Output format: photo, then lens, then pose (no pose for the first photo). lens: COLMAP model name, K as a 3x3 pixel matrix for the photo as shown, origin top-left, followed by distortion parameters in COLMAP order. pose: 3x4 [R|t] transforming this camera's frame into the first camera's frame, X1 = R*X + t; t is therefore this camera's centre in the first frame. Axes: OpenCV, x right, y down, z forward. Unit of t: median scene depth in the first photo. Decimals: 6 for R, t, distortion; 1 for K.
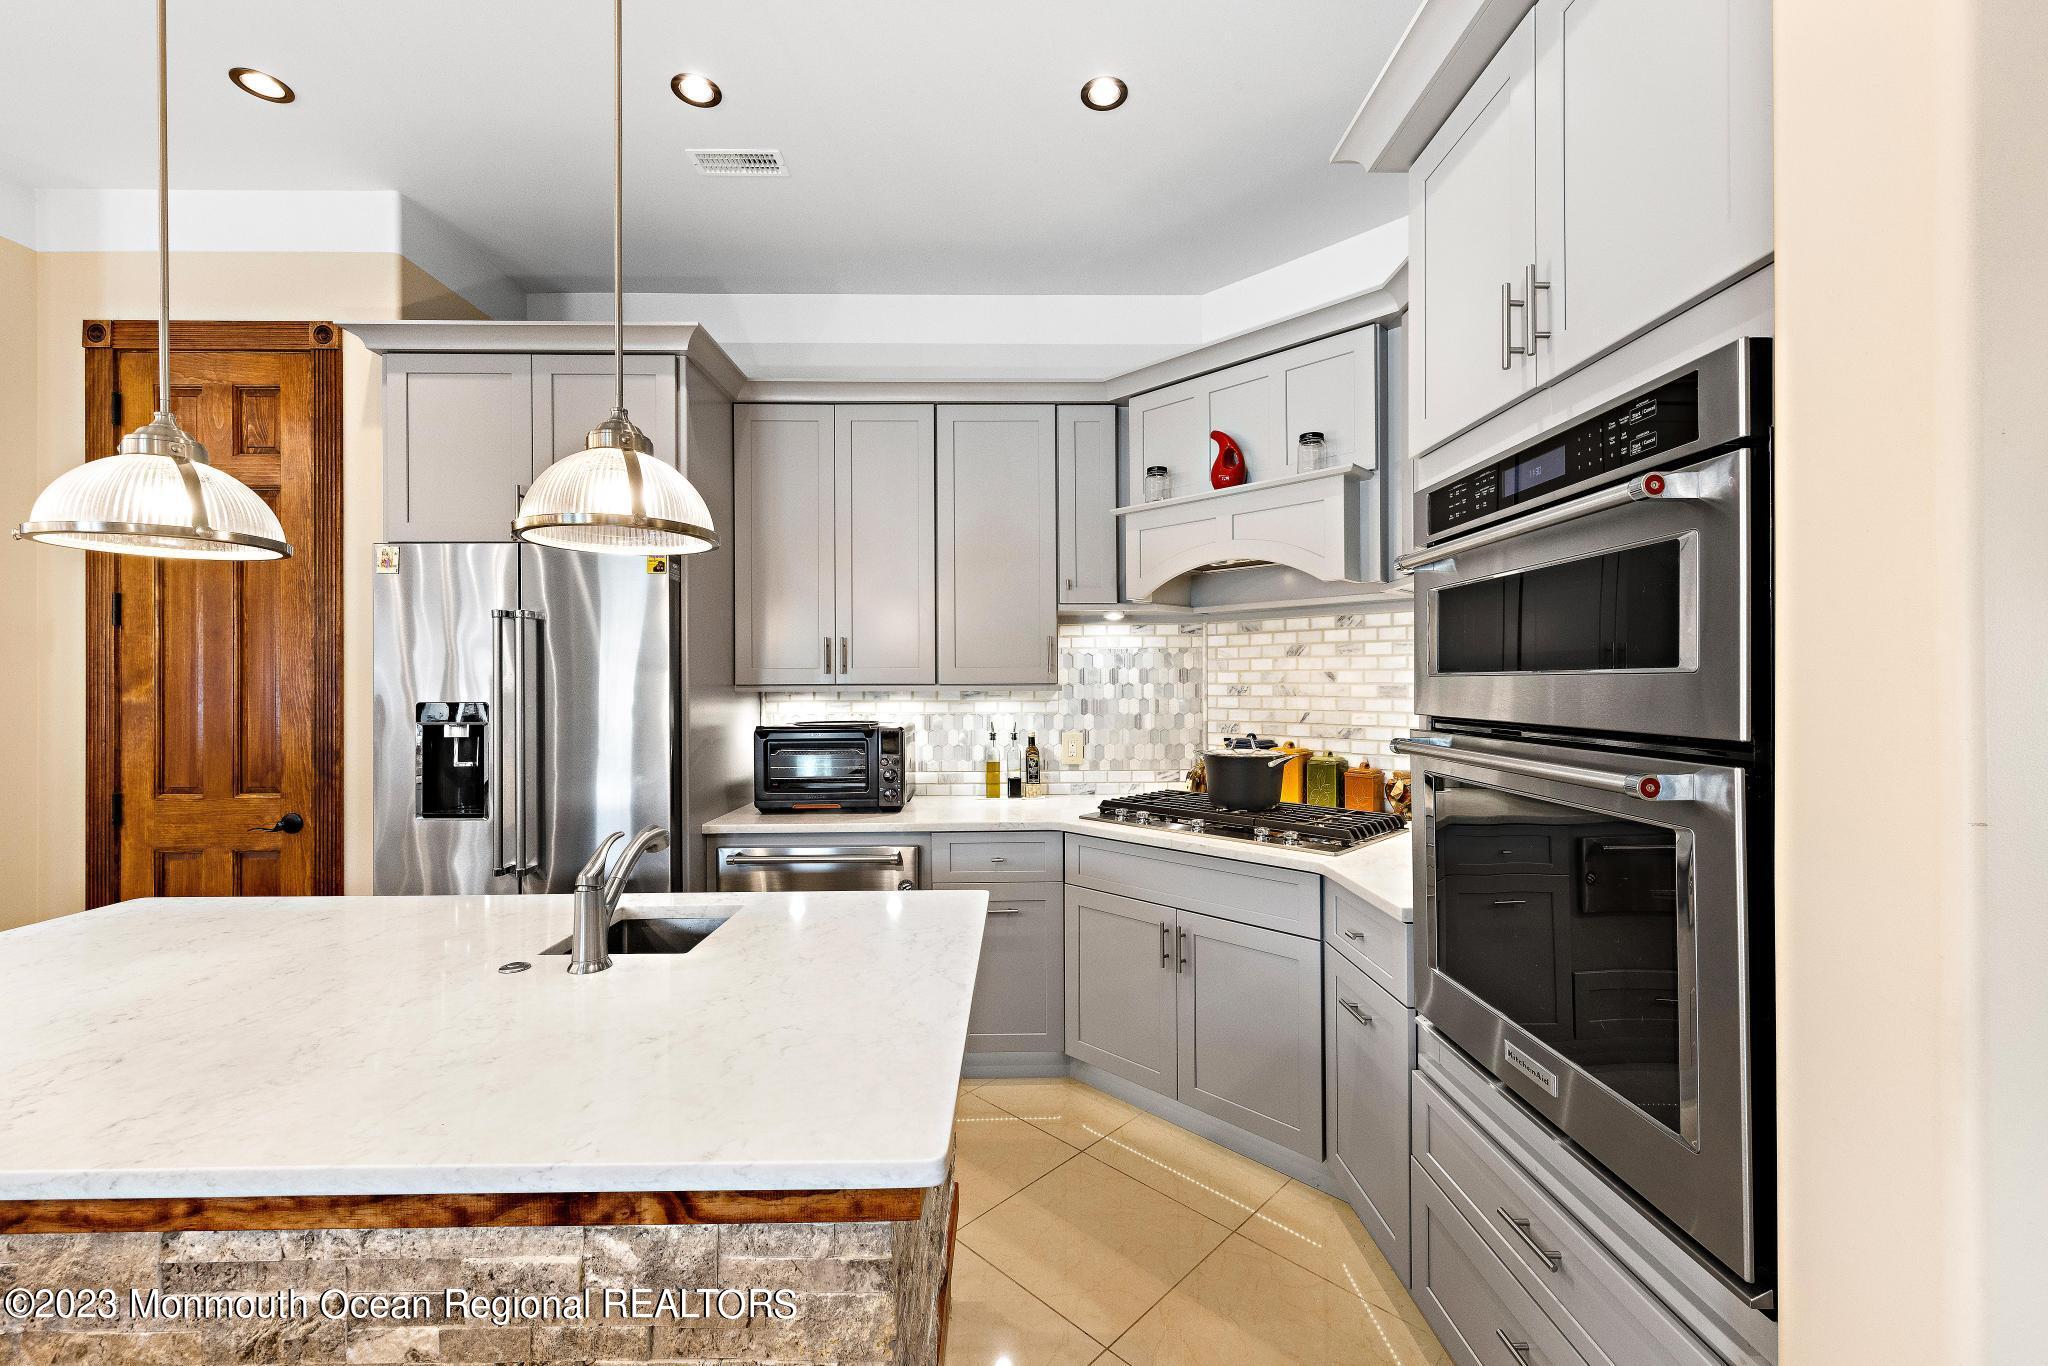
lens RADIAL K [[818.7, 0, 1032.3], [0, 818.7, 680.9], [0, 0, 1]] dist [0.005099, 0.000677]
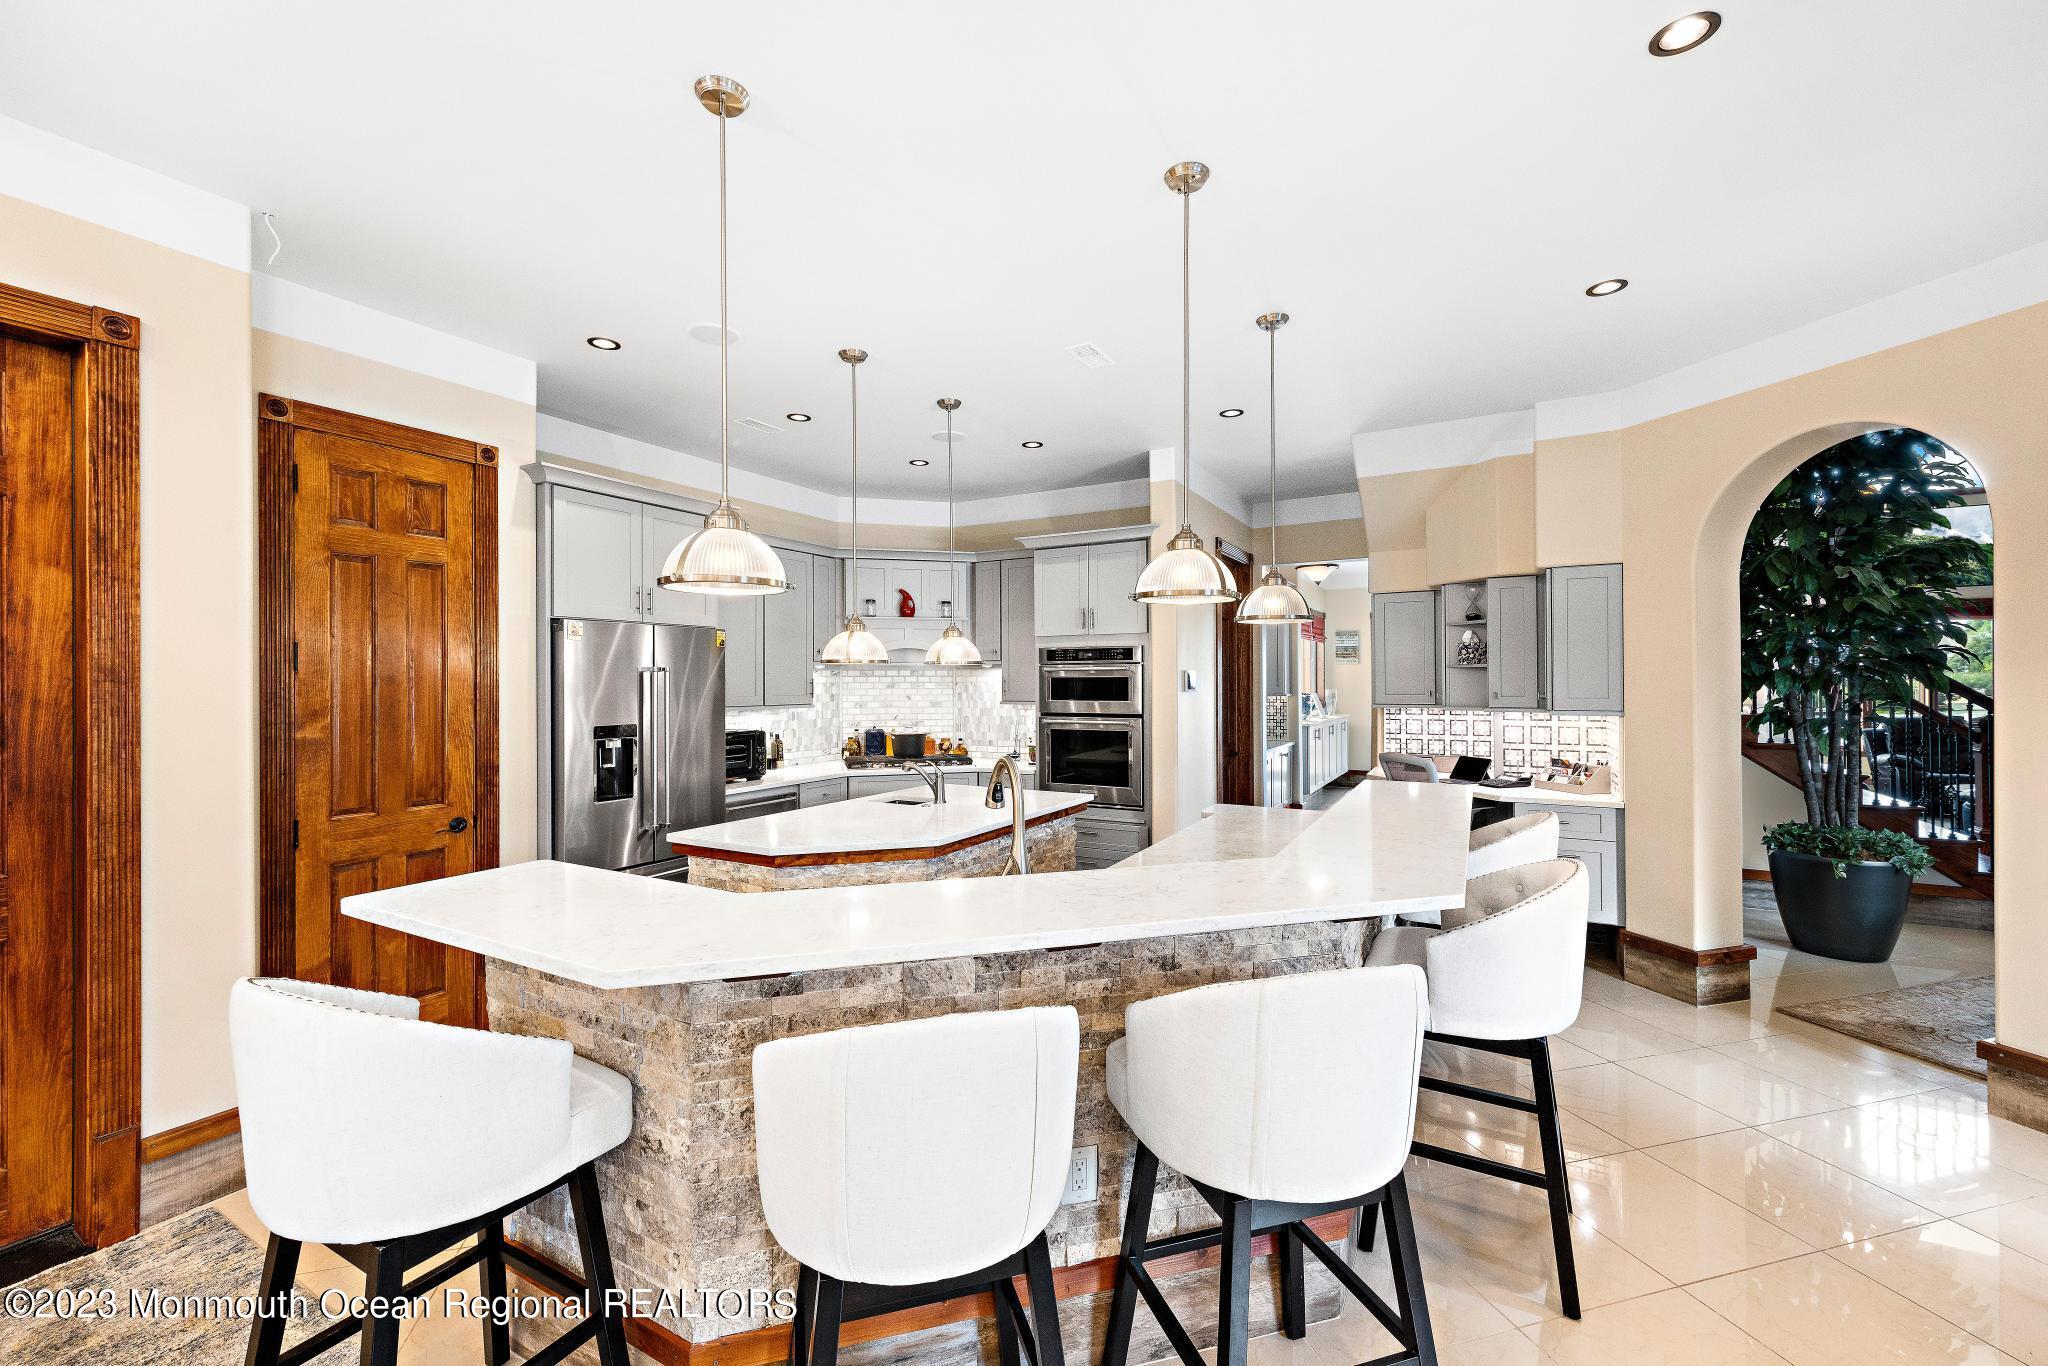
lens RADIAL K [[834.9, 0, 1028.4], [0, 834.9, 682.0], [0, 0, 1]] dist [0.001613, 0.000688]
pose [[0.502517, 0.001944, 0.864565, -1.542238], [0.000450, 0.999997, -0.002510, -0.046914], [-0.864567, 0.001650, 0.502515, -0.426420]]
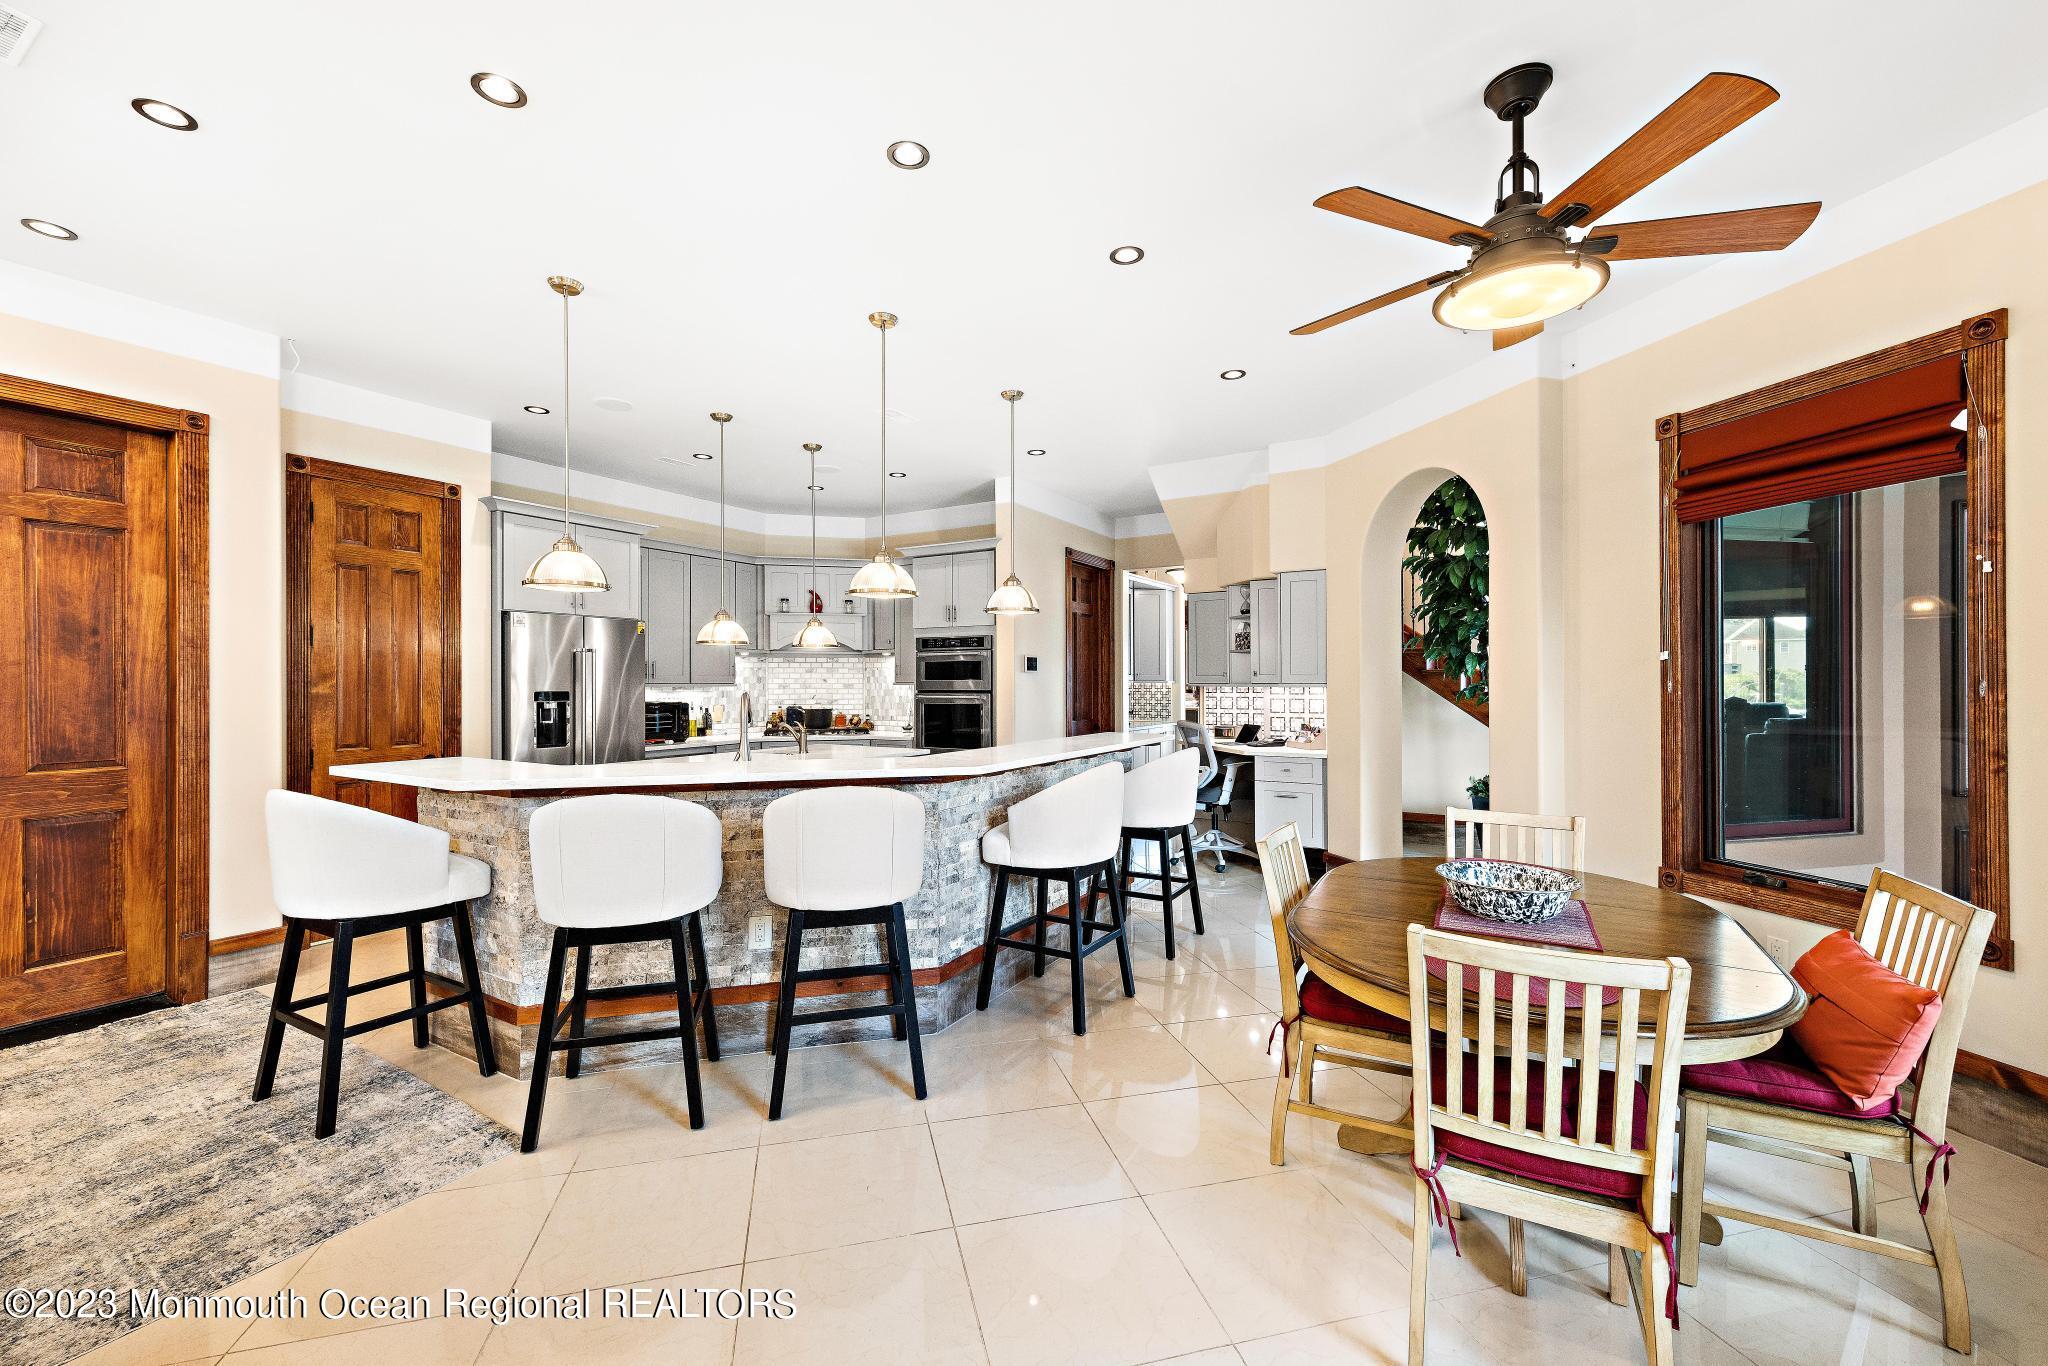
lens RADIAL K [[818.7, 0, 1029.0], [0, 818.7, 682.0], [0, 0, 1]] dist [0.005099, 0.000677]
pose [[0.515550, 0.003362, 0.856853, -1.708120], [-0.001301, 0.999994, -0.003141, 0.006929], [-0.856859, 0.000505, 0.515551, -1.003711]]
